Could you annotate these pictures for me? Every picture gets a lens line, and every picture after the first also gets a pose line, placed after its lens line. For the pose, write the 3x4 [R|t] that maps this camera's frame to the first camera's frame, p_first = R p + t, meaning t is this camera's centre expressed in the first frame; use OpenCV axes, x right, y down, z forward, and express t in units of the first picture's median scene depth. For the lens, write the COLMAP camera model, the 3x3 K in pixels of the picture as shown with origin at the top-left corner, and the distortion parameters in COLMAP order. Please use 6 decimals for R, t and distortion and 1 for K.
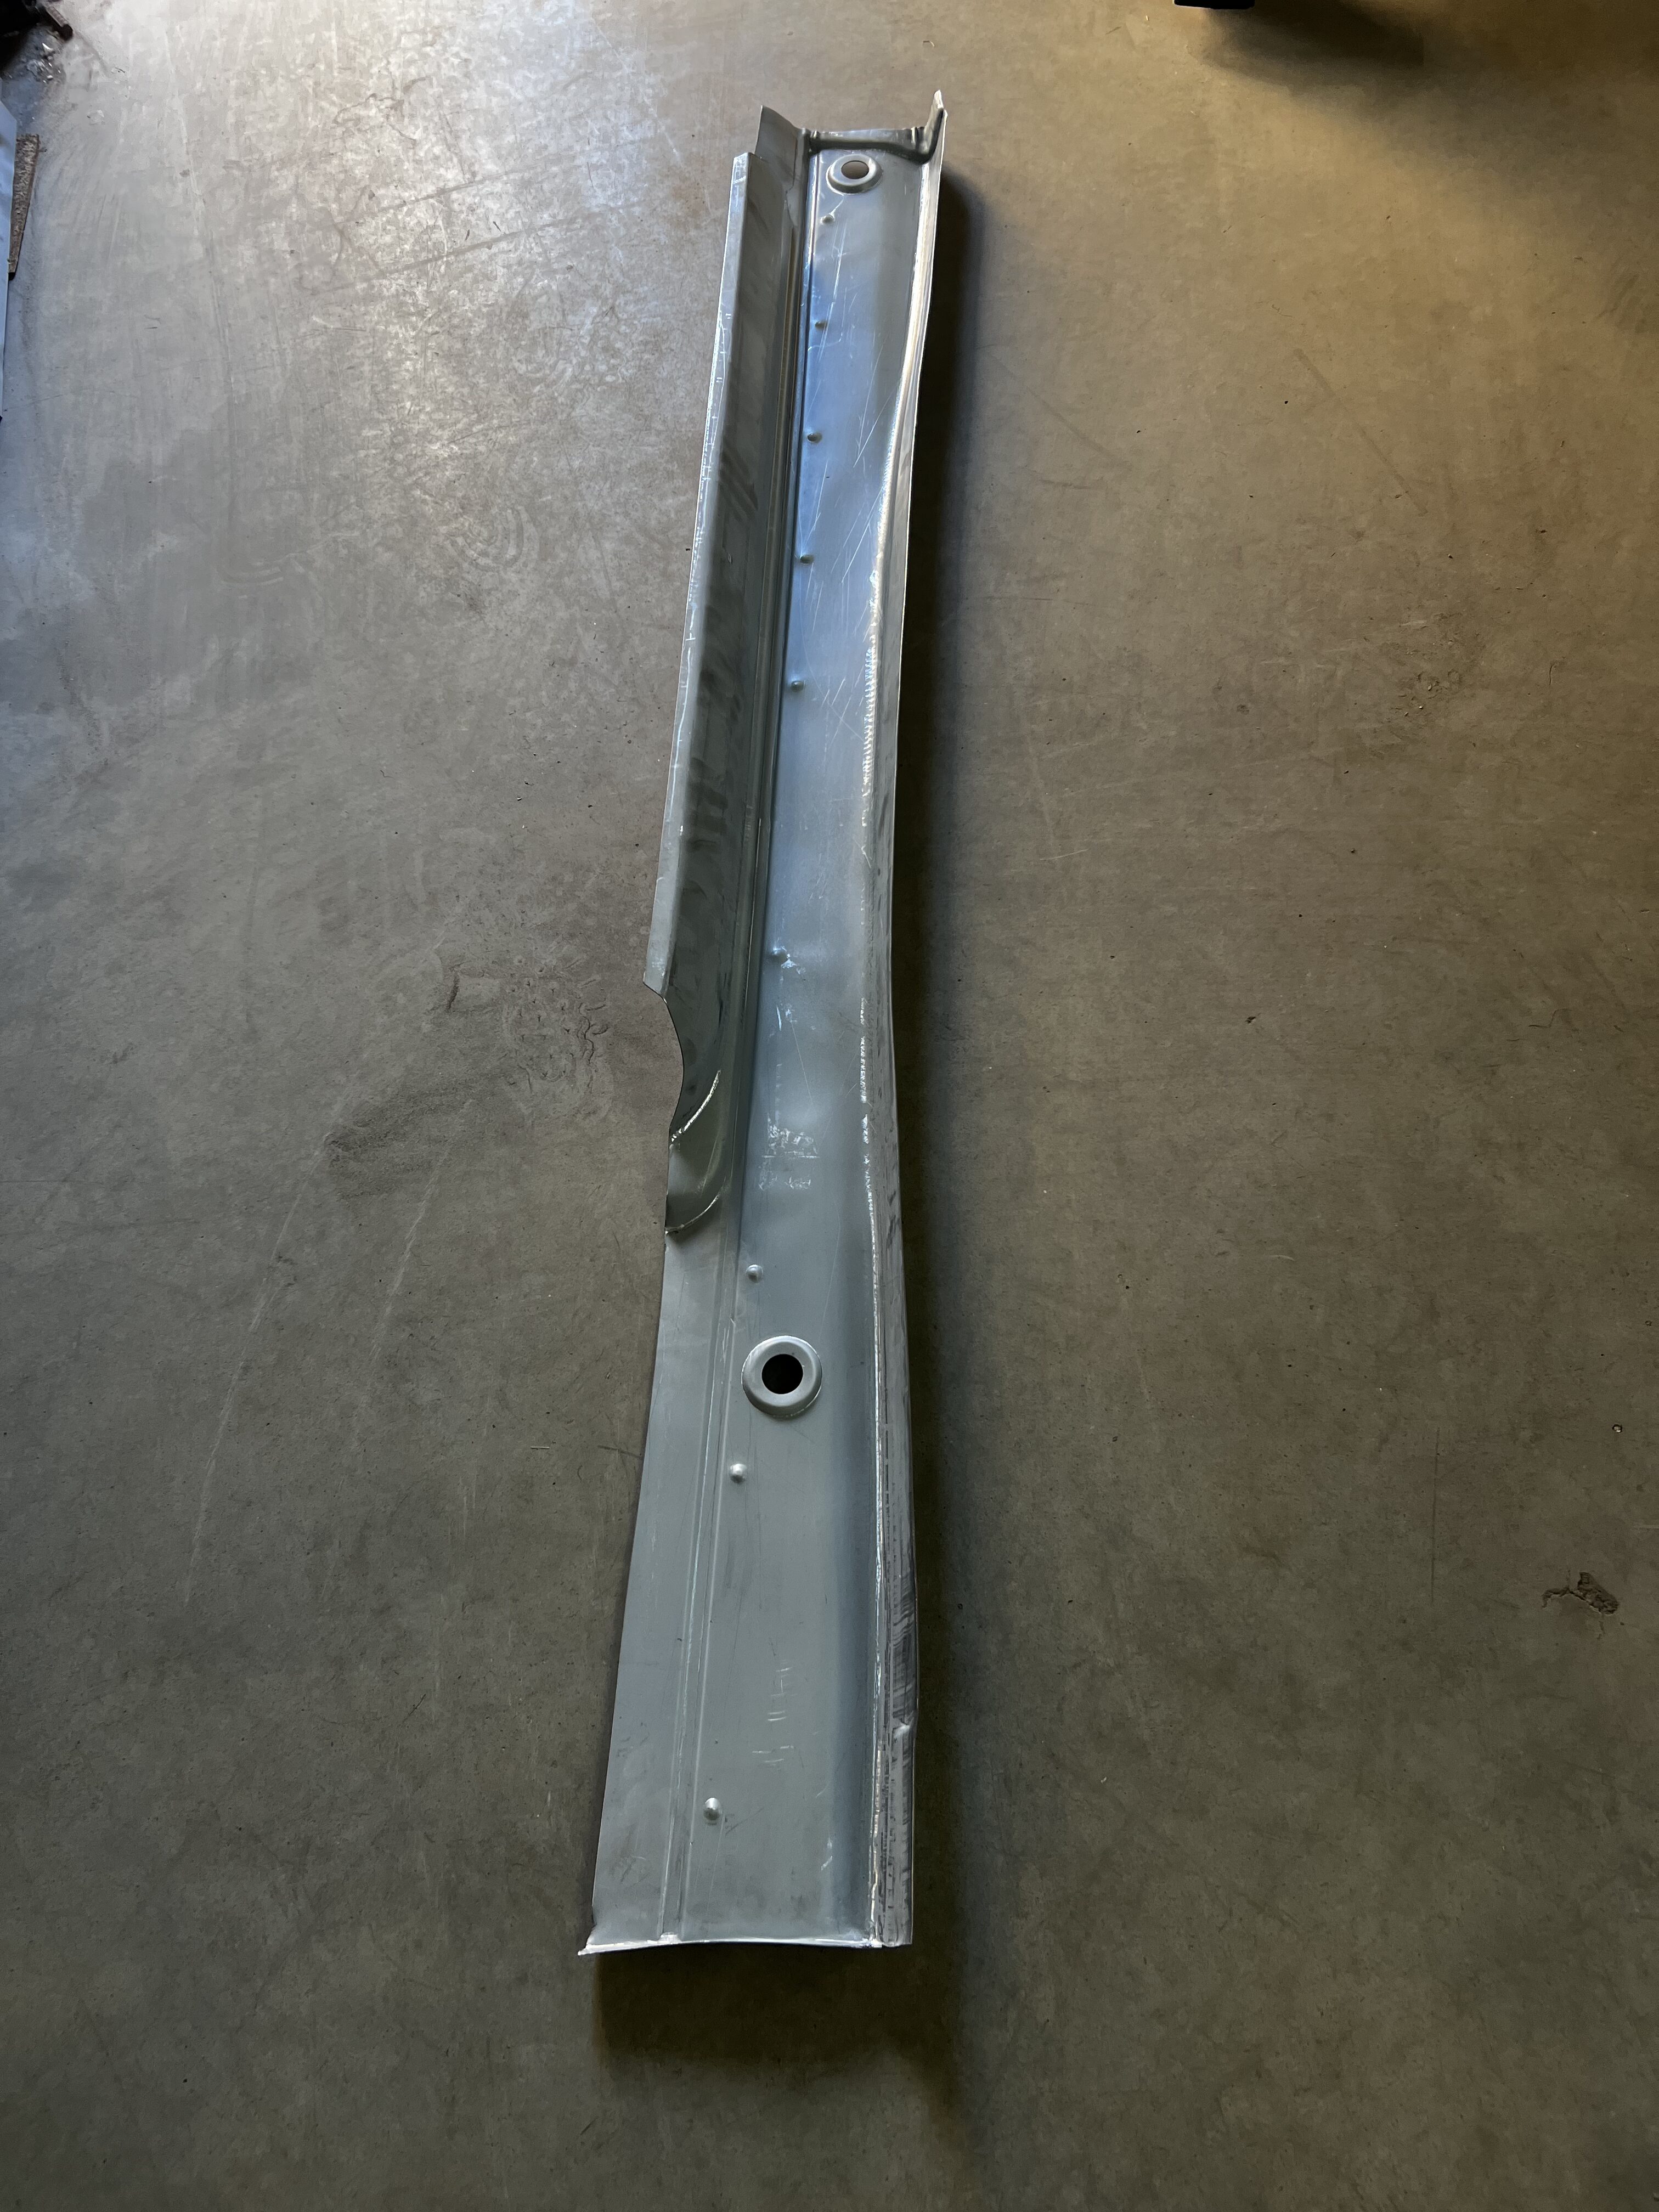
lens RADIAL K [[1679.8, 0, 870.6], [0, 1679.8, 1107.3], [0, 0, 1]] dist [0.029873, -0.004121]
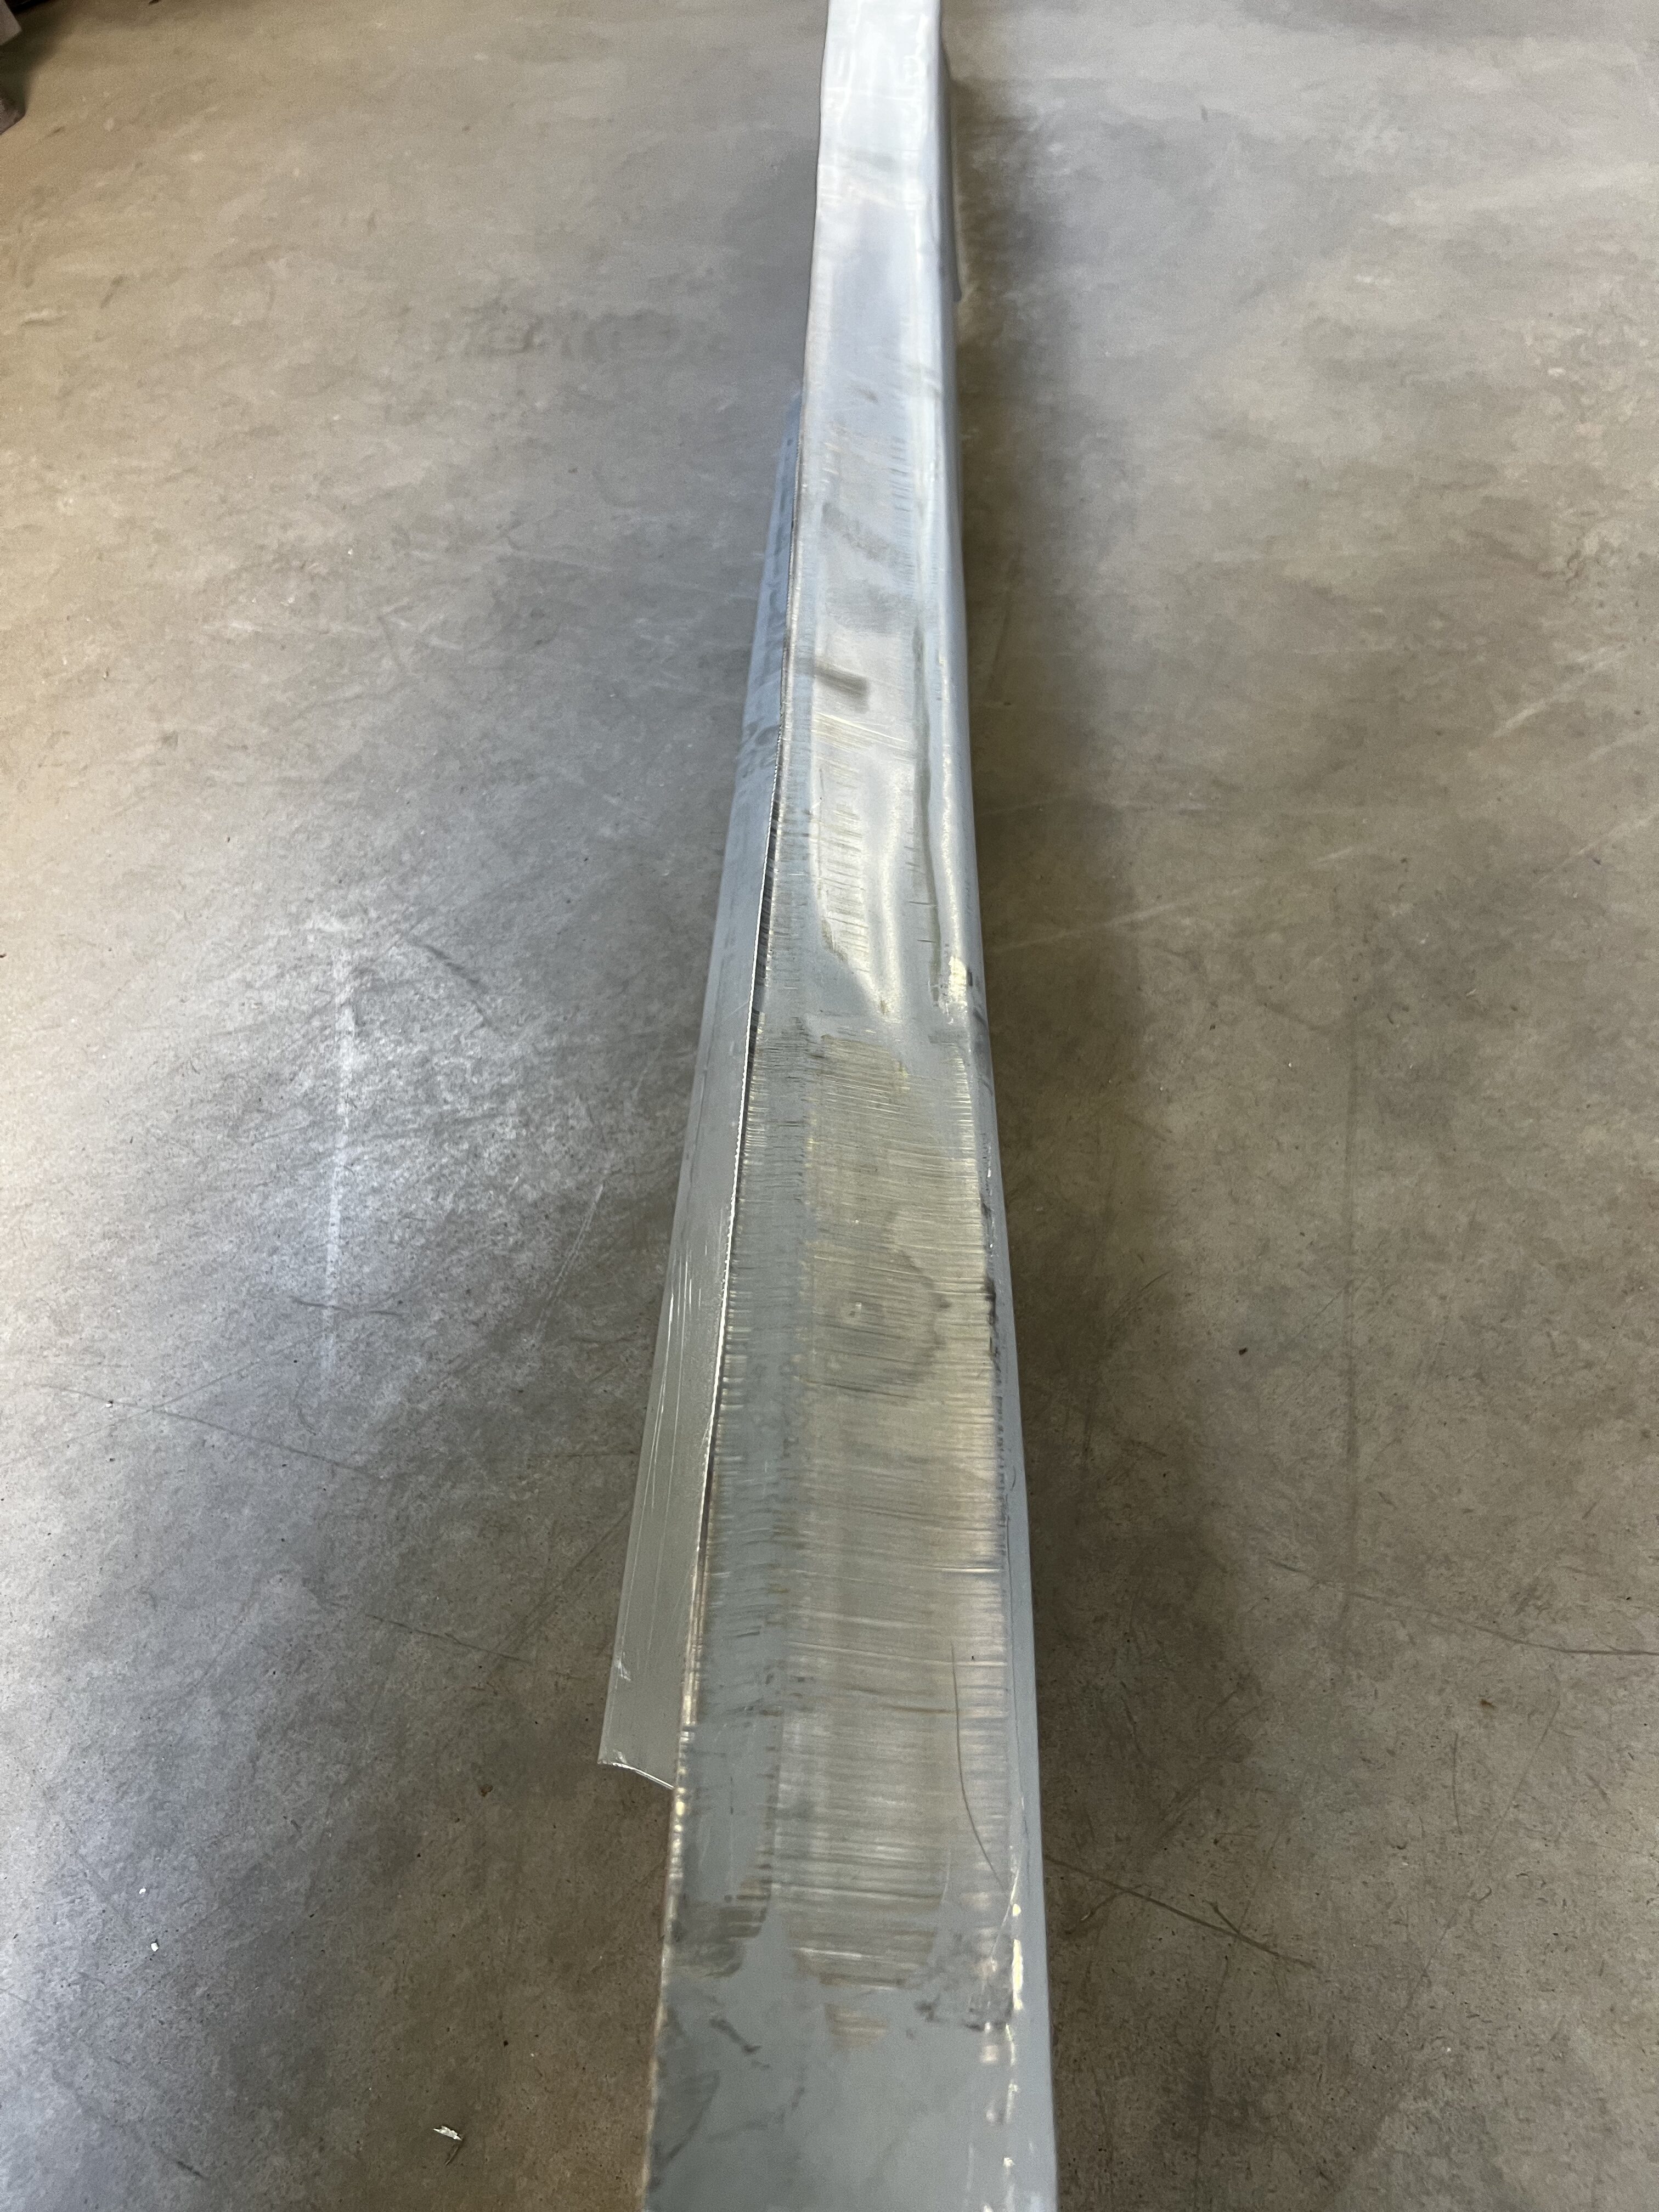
lens RADIAL K [[1703.4, 0, 833.6], [0, 1703.4, 1106.8], [0, 0, 1]] dist [0.006624, -0.003046]
pose [[-0.875619, -0.310706, 0.369801, -0.251223], [0.462656, -0.319665, 0.826900, -0.966151], [-0.138710, 0.895140, 0.423655, 0.997274]]
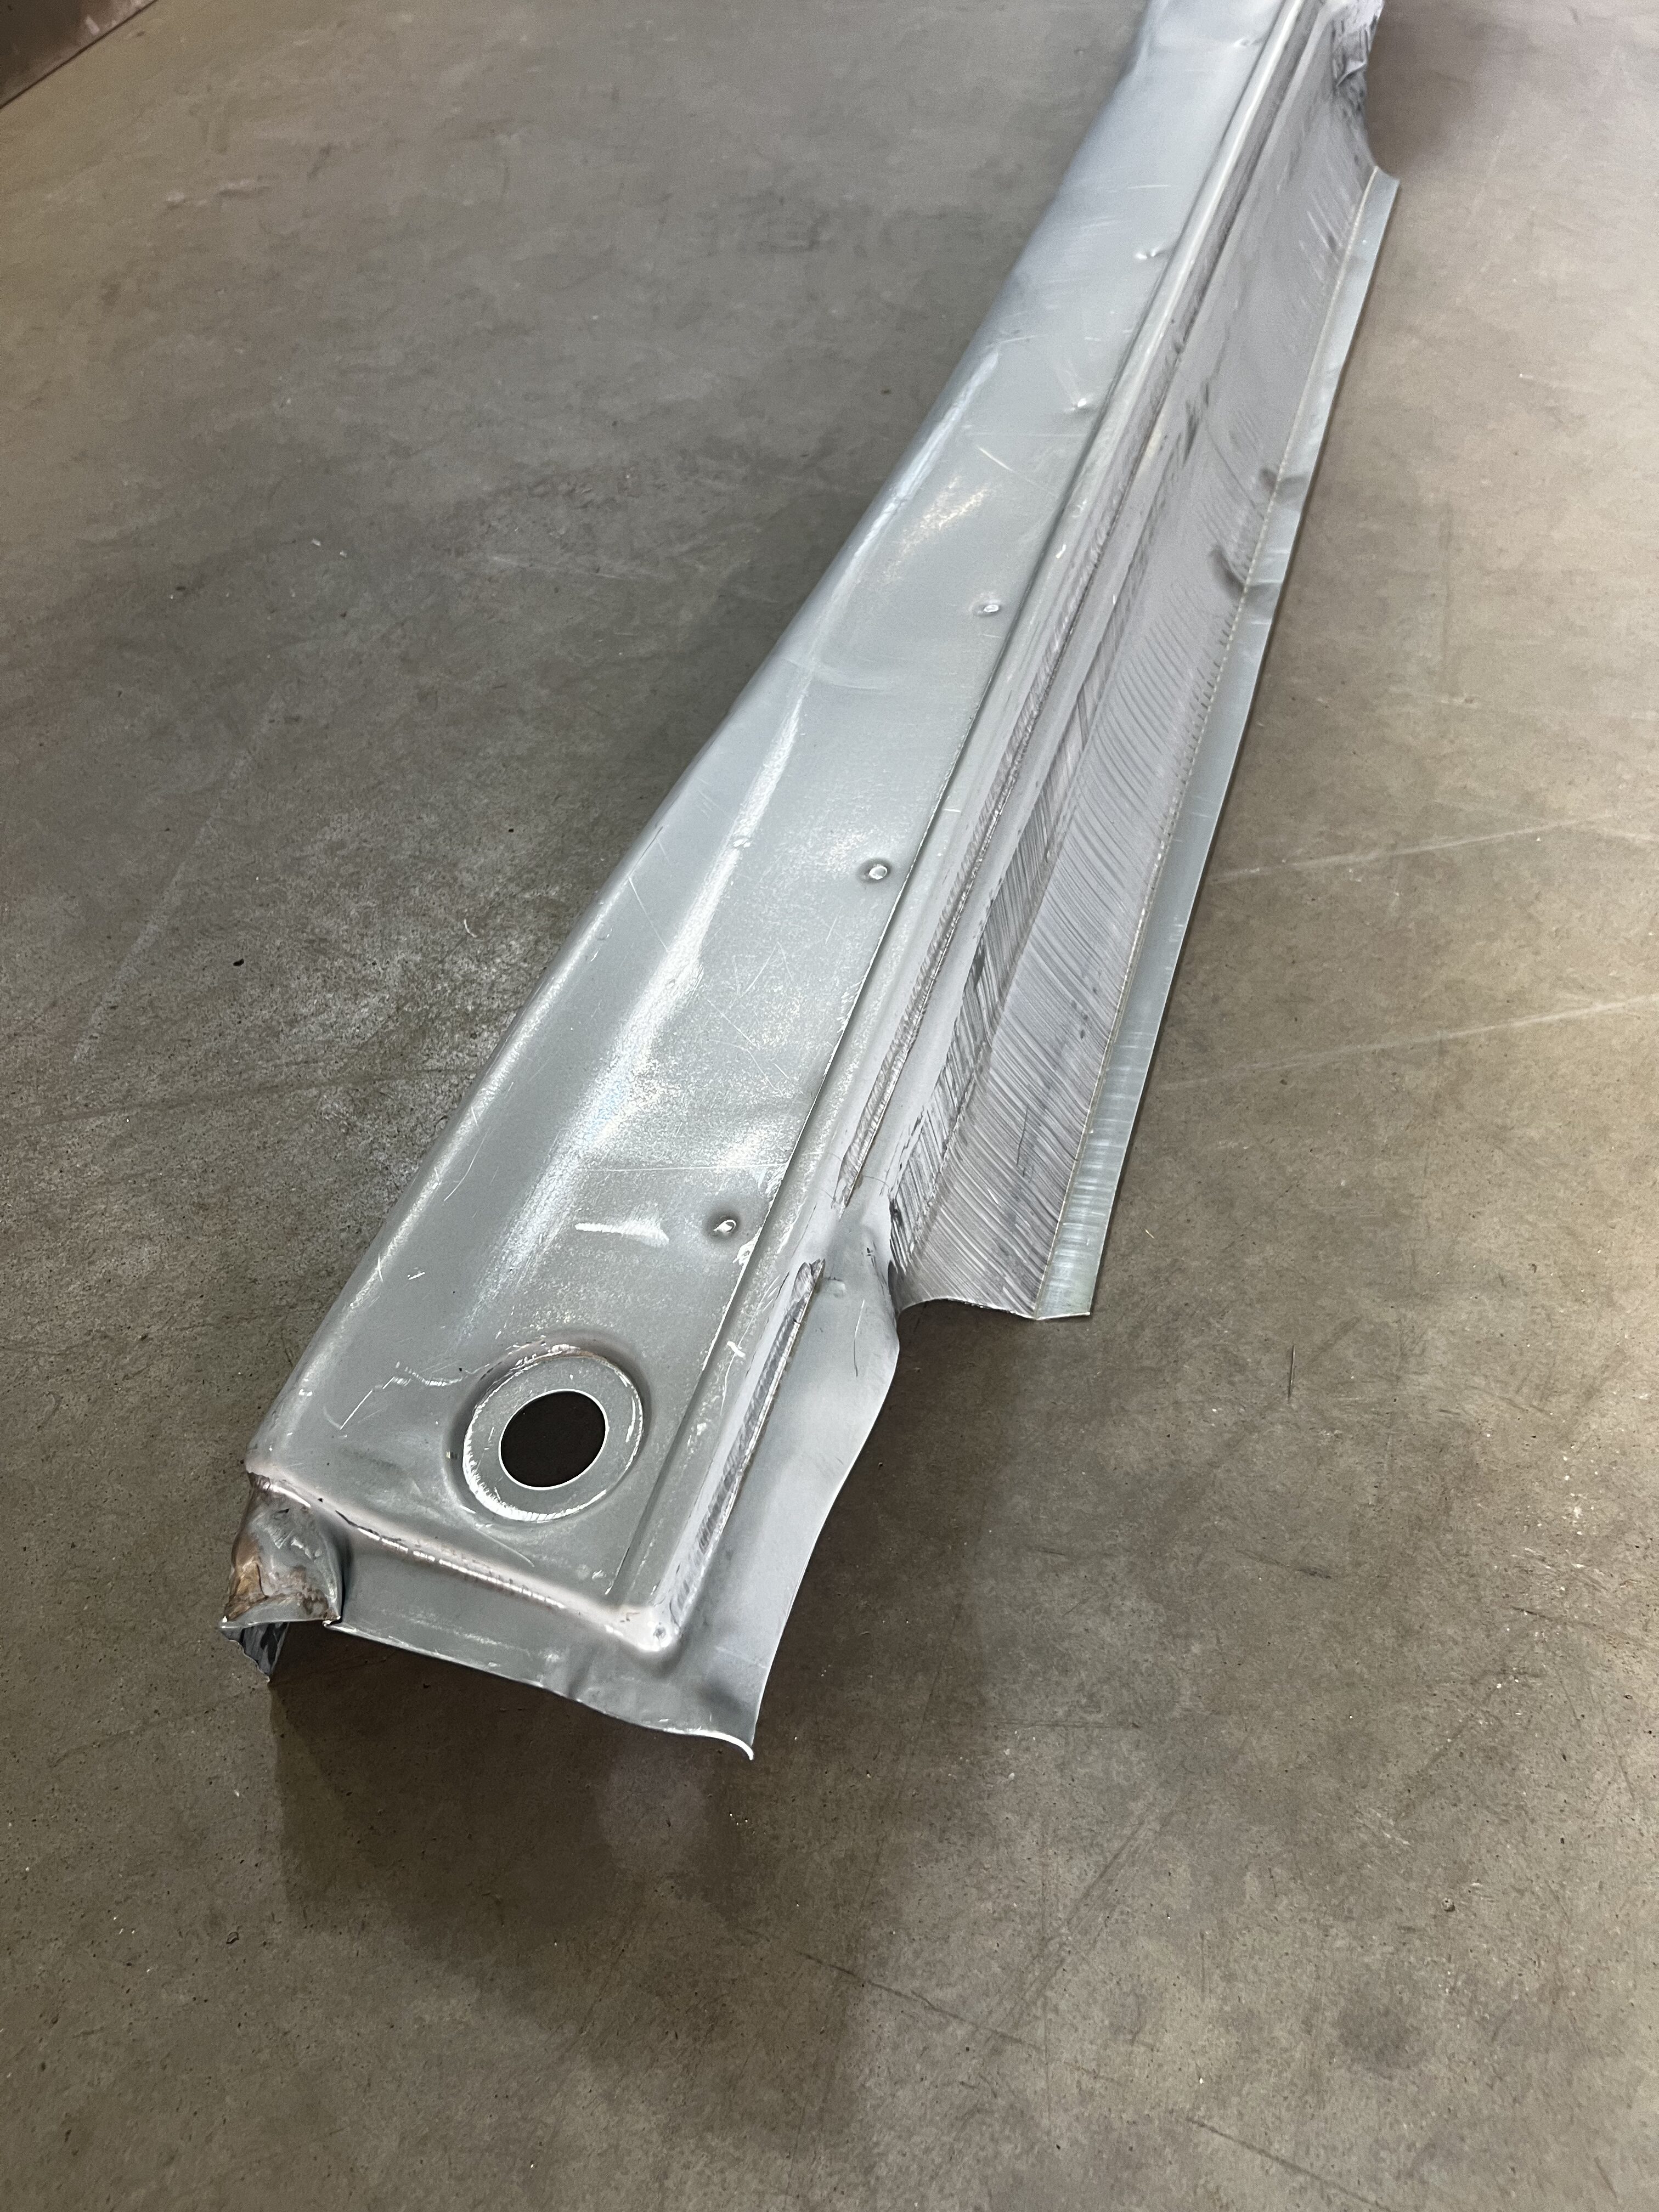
lens RADIAL K [[1705.9, 0, 829.5], [0, 1705.9, 1106.0], [0, 0, 1]] dist [0.020153, -0.029095]
pose [[-0.849786, -0.364273, 0.381011, -0.071051], [0.496704, -0.311344, 0.810155, -0.897132], [-0.176492, 0.877708, 0.445511, 1.042731]]
